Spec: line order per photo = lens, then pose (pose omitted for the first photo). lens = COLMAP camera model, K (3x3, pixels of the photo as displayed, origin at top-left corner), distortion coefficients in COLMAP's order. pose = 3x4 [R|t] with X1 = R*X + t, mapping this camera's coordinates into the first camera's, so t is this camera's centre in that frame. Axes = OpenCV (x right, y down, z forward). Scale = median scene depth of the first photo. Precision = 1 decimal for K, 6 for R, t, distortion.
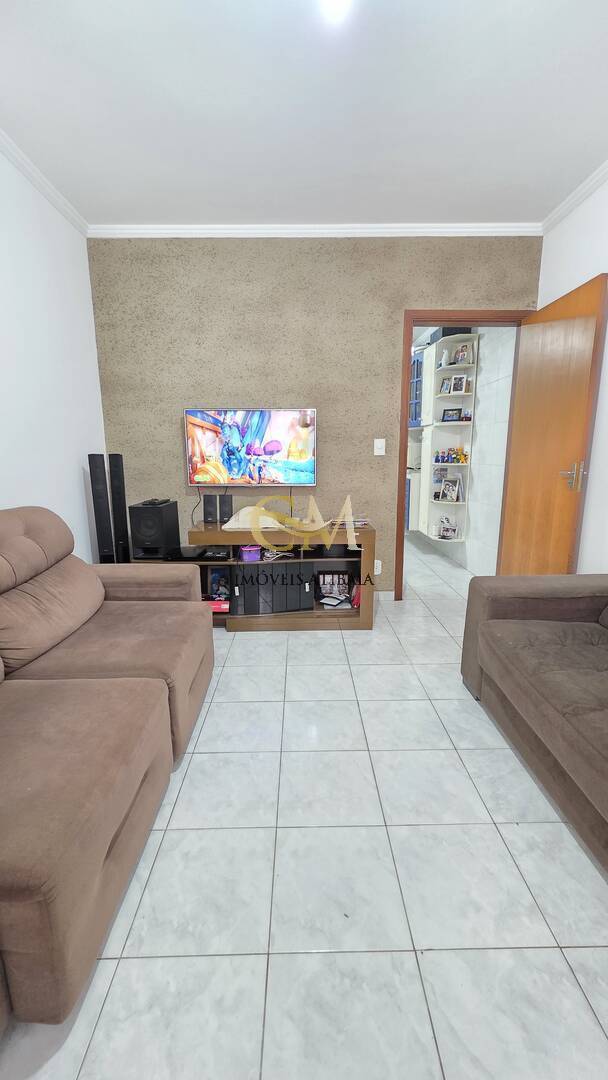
lens RADIAL K [[422.5, 0, 310.3], [0, 422.5, 538.5], [0, 0, 1]] dist [0.000934, 0.000013]
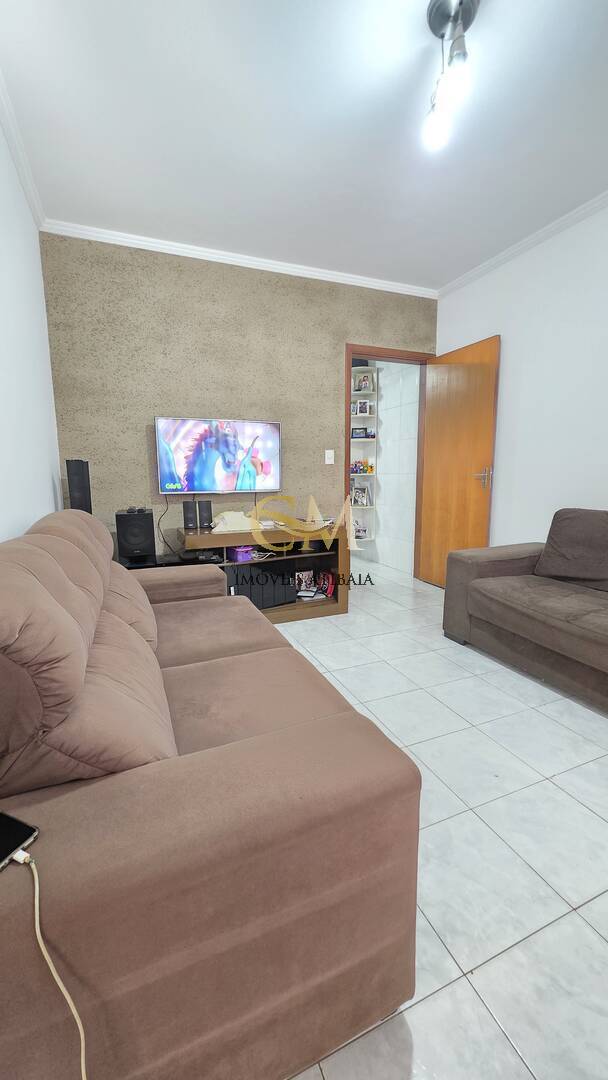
lens RADIAL K [[422.5, 0, 306.4], [0, 422.5, 539.3], [0, 0, 1]] dist [0.000934, 0.000013]
pose [[0.929355, -0.061248, 0.364071, -0.351631], [0.077493, 0.996536, -0.030168, 0.040132], [-0.360963, 0.056249, 0.930882, -0.042083]]
